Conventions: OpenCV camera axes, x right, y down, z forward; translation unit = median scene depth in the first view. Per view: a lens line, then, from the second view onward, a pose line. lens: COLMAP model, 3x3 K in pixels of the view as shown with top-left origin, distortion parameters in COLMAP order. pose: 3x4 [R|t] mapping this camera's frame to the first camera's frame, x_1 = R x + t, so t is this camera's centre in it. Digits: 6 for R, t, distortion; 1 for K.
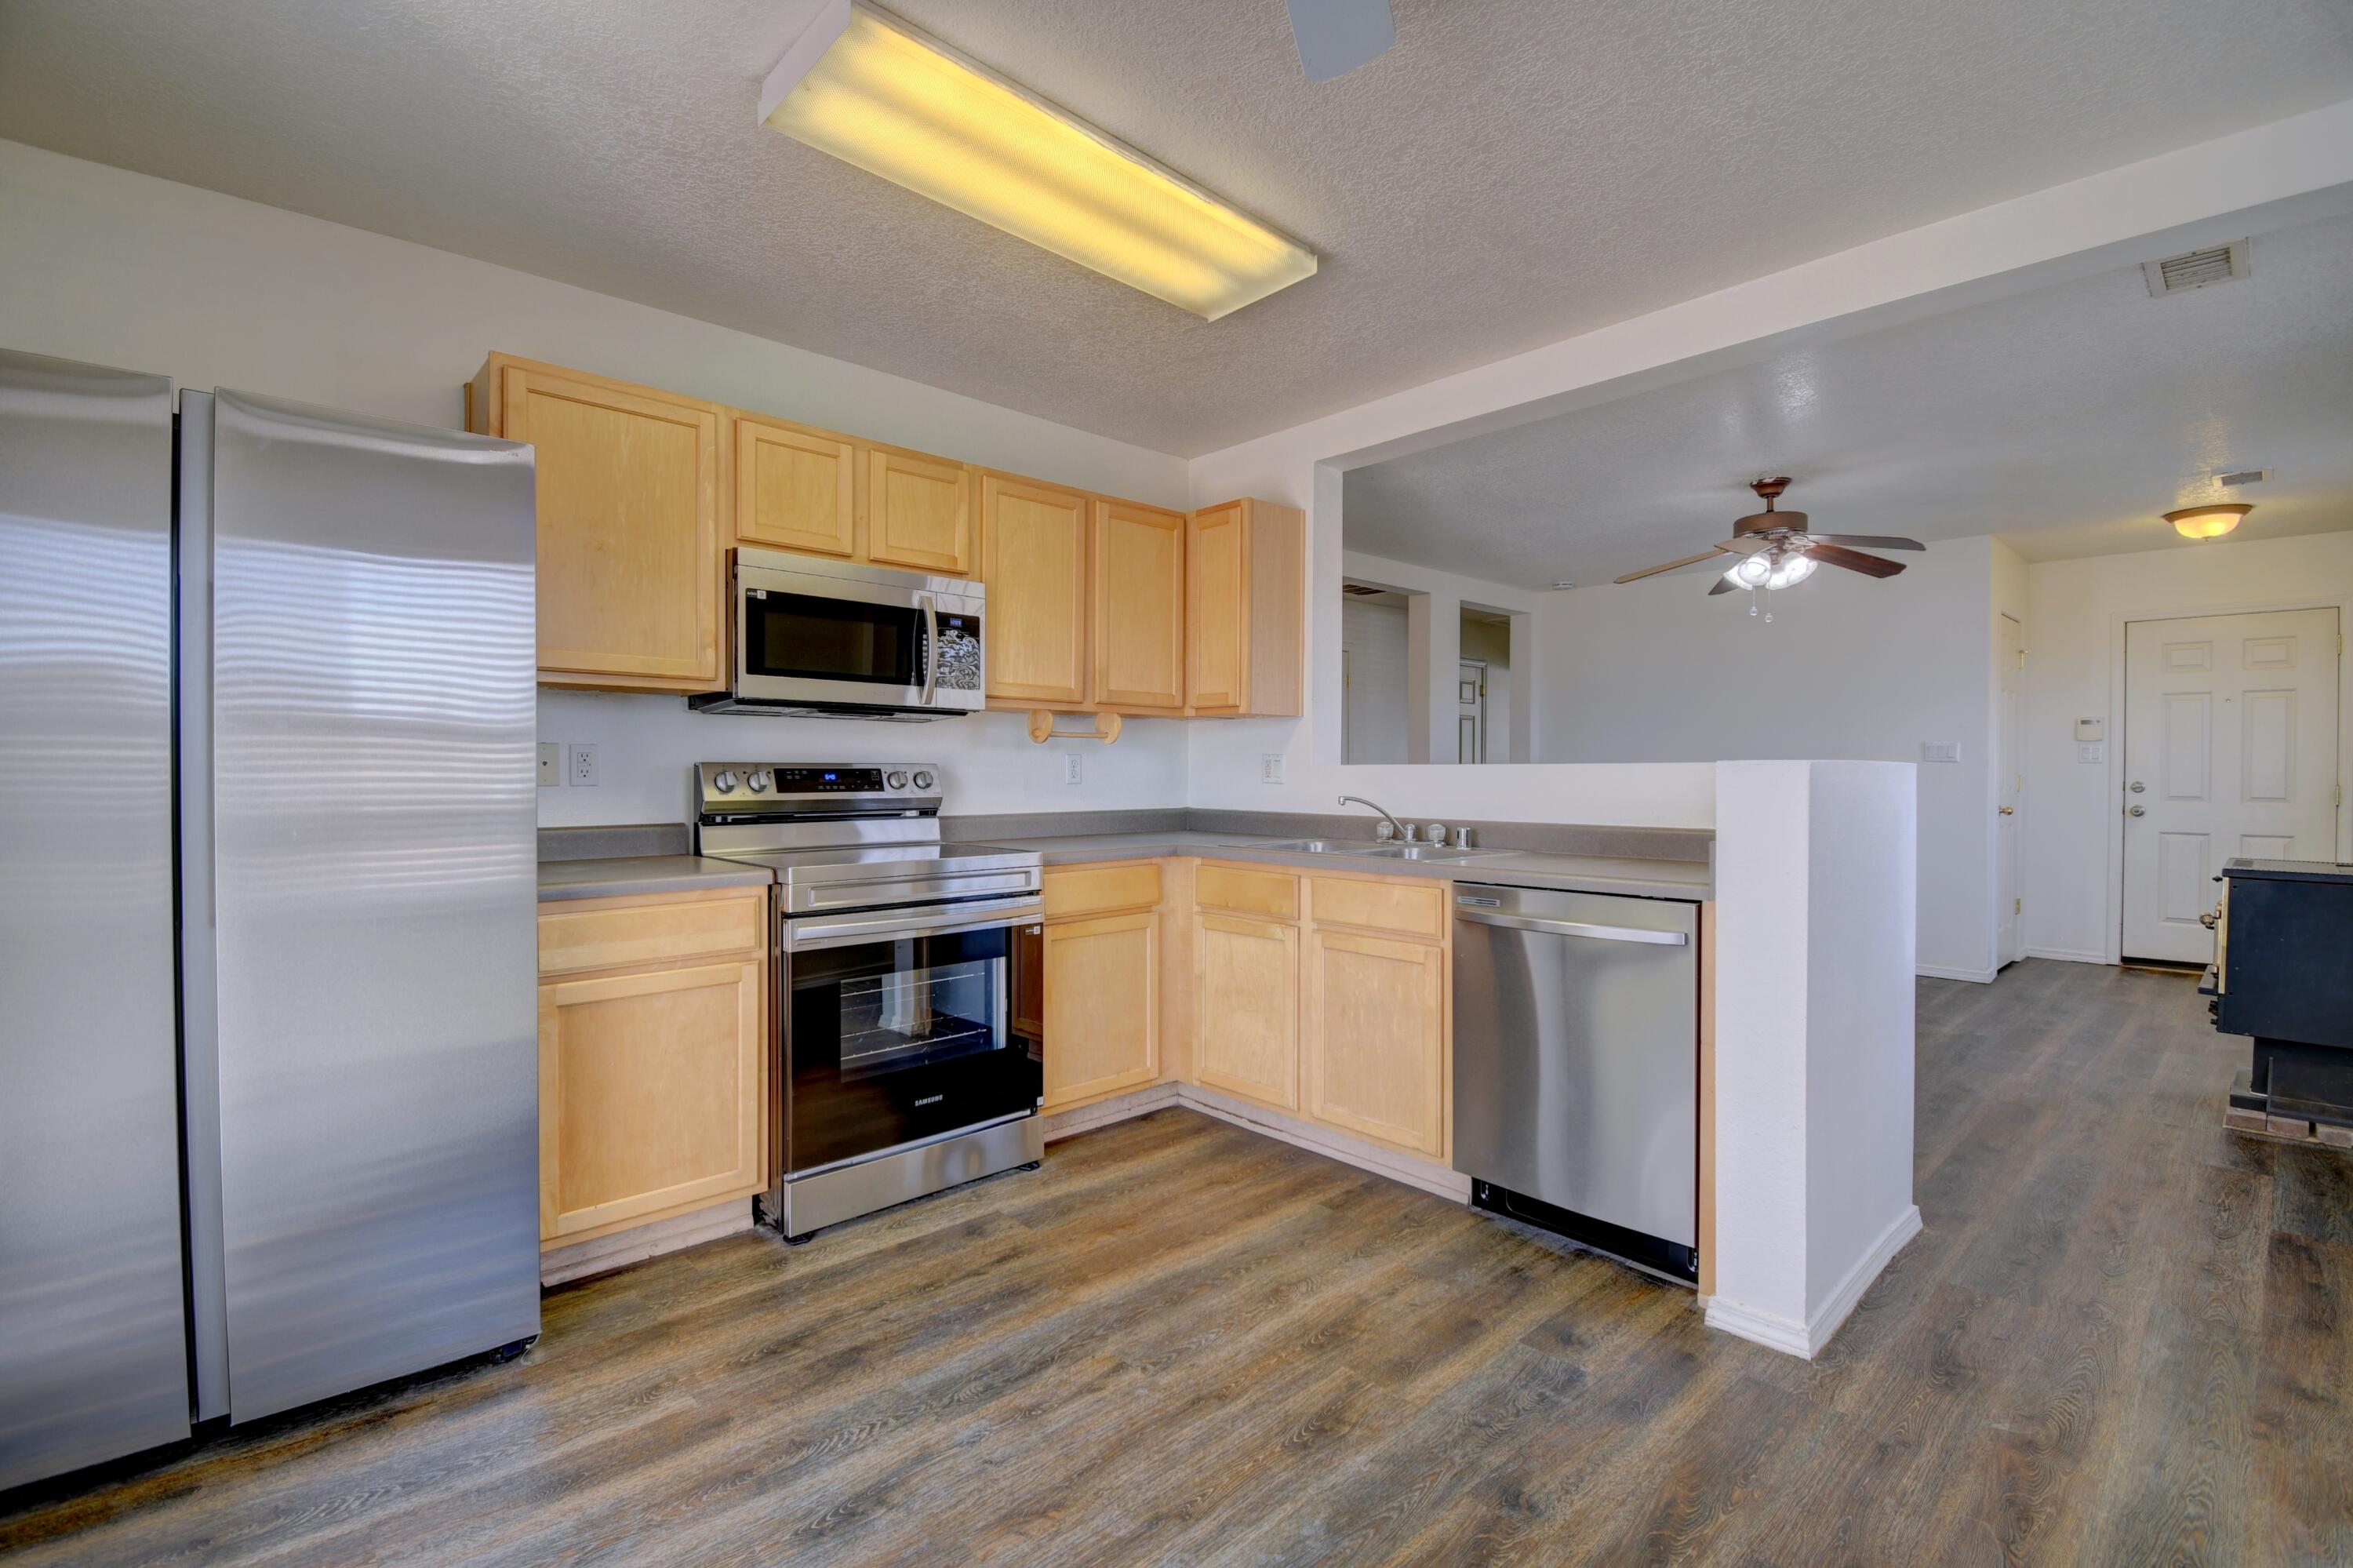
lens RADIAL K [[1043.9, 0, 1176.5], [0, 1043.9, 784.0], [0, 0, 1]] dist [0.017869, -0.025248]
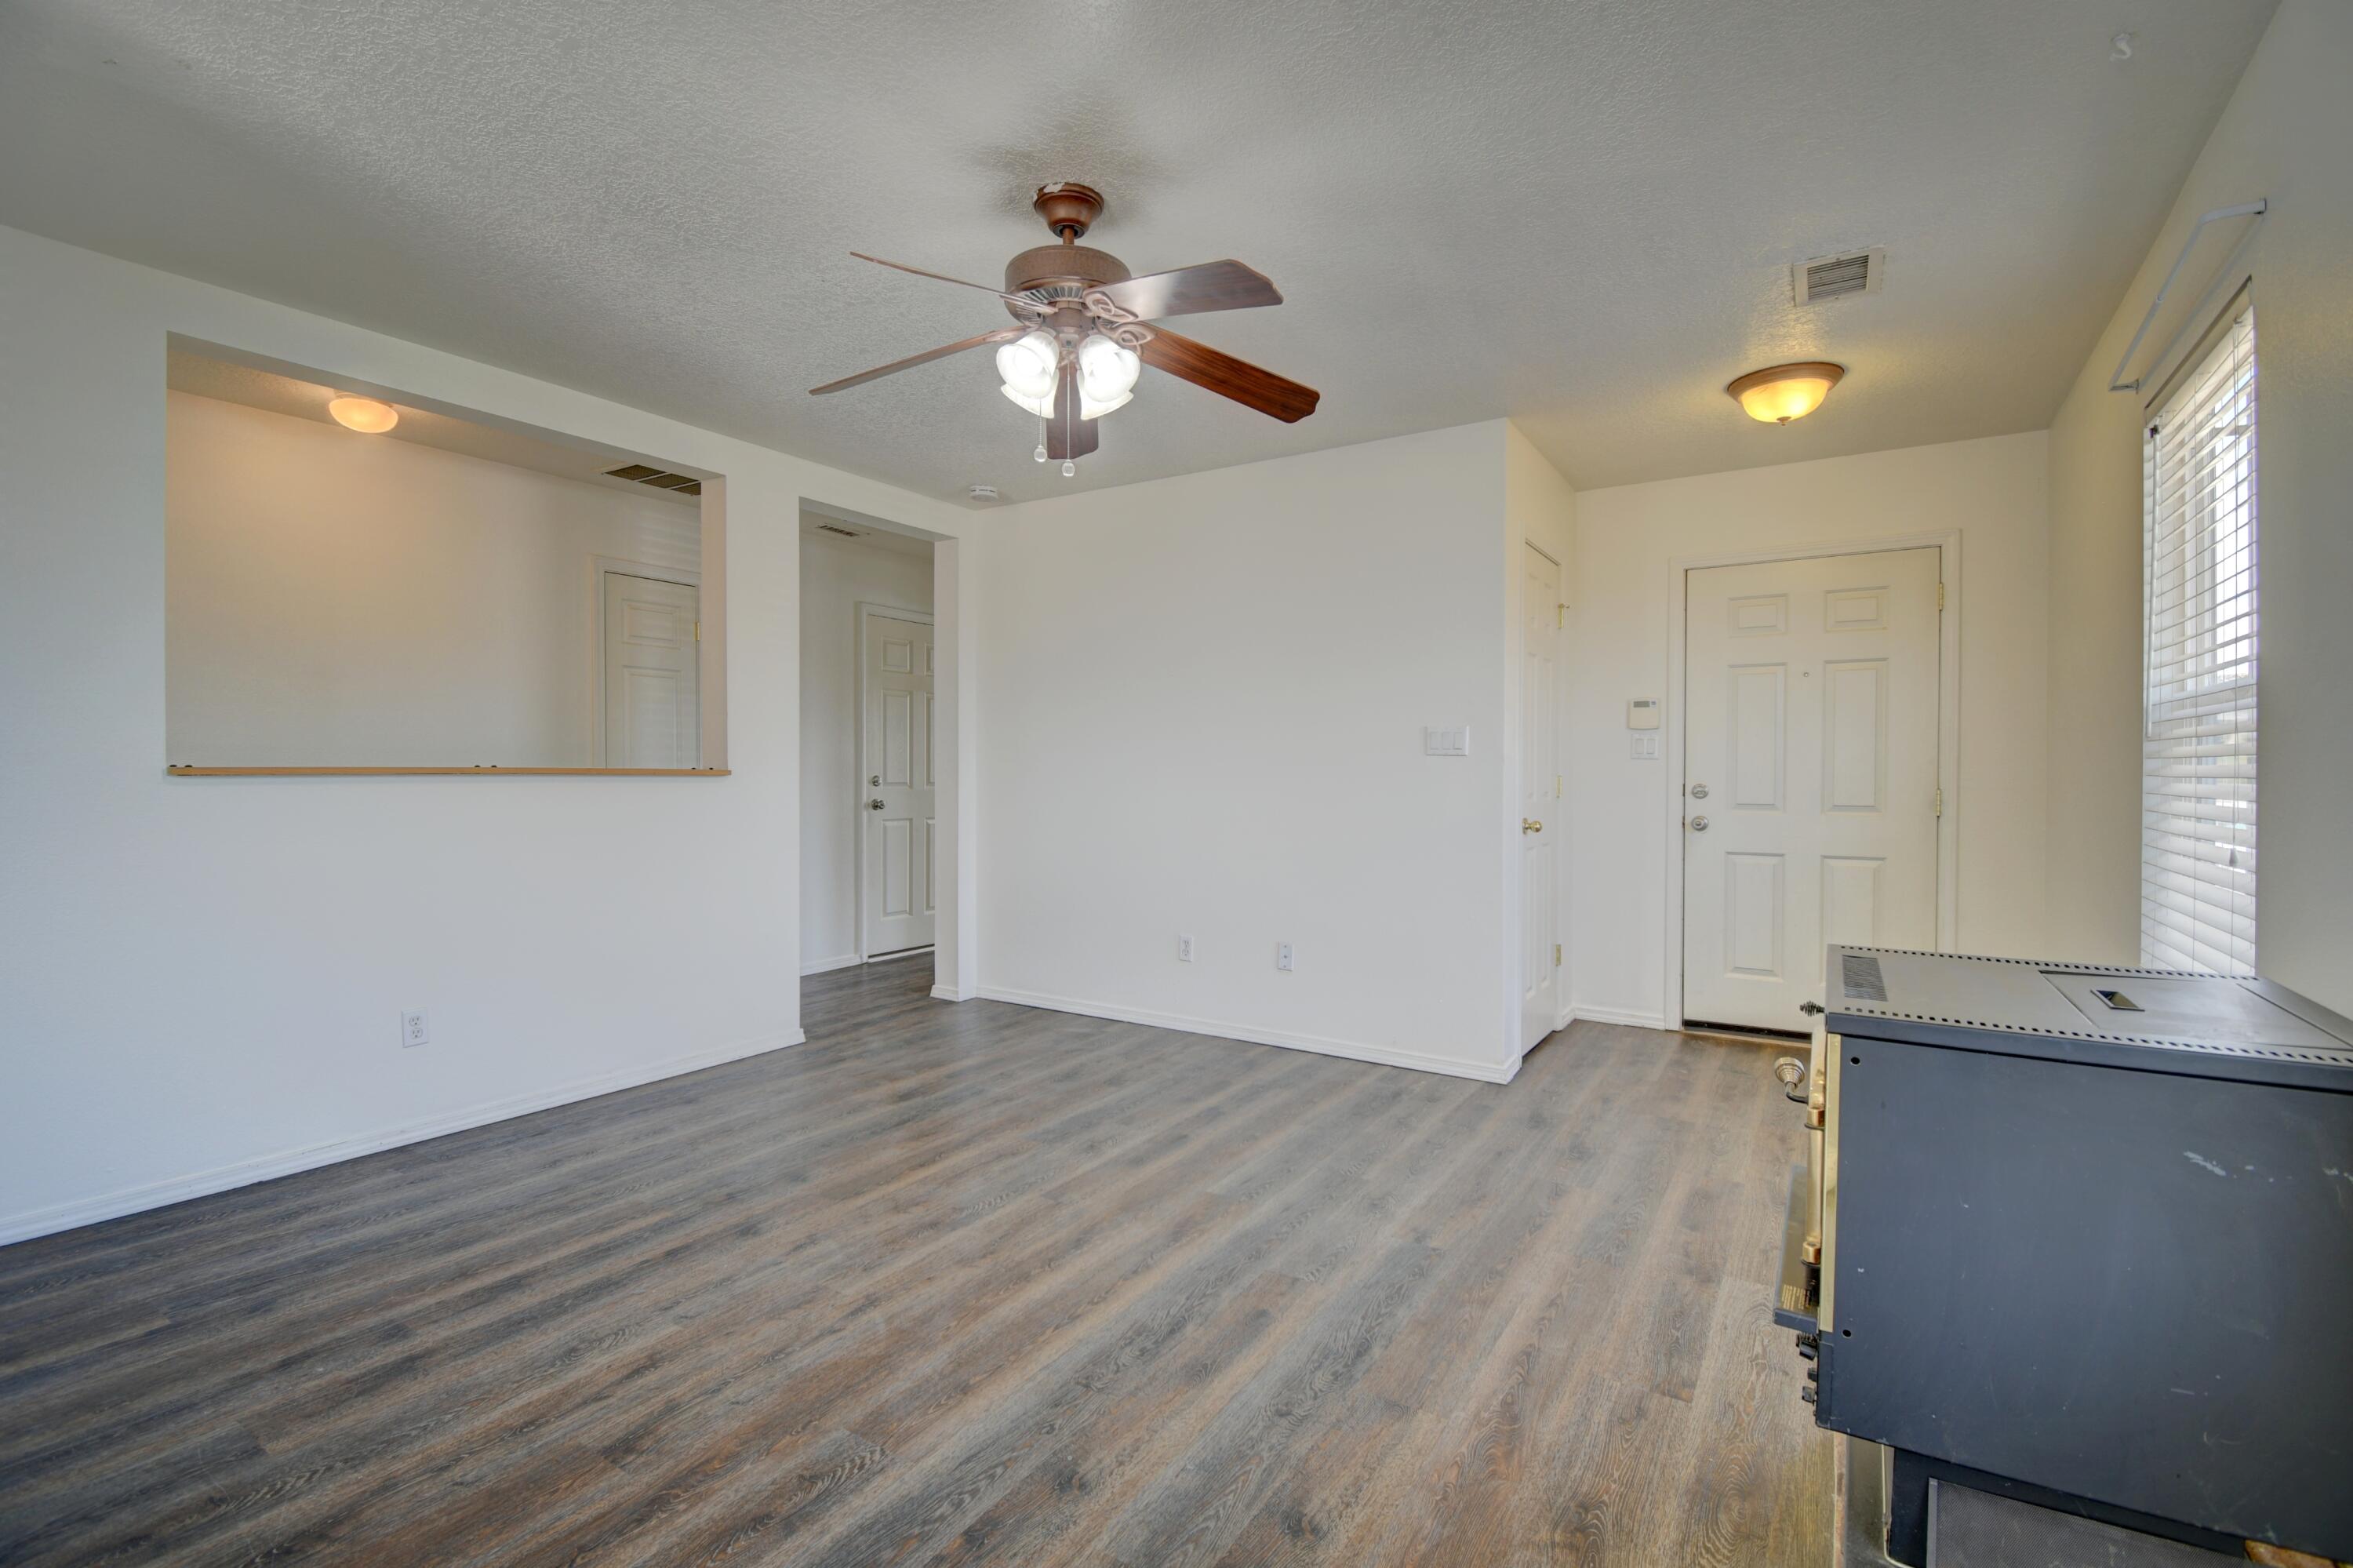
lens RADIAL K [[1043.9, 0, 1176.5], [0, 1043.9, 784.0], [0, 0, 1]] dist [0.017869, -0.025248]
pose [[0.966129, -0.001372, 0.258054, 0.385675], [0.001514, 0.999999, -0.000351, -0.002437], [-0.258054, 0.000730, 0.966130, 0.390512]]
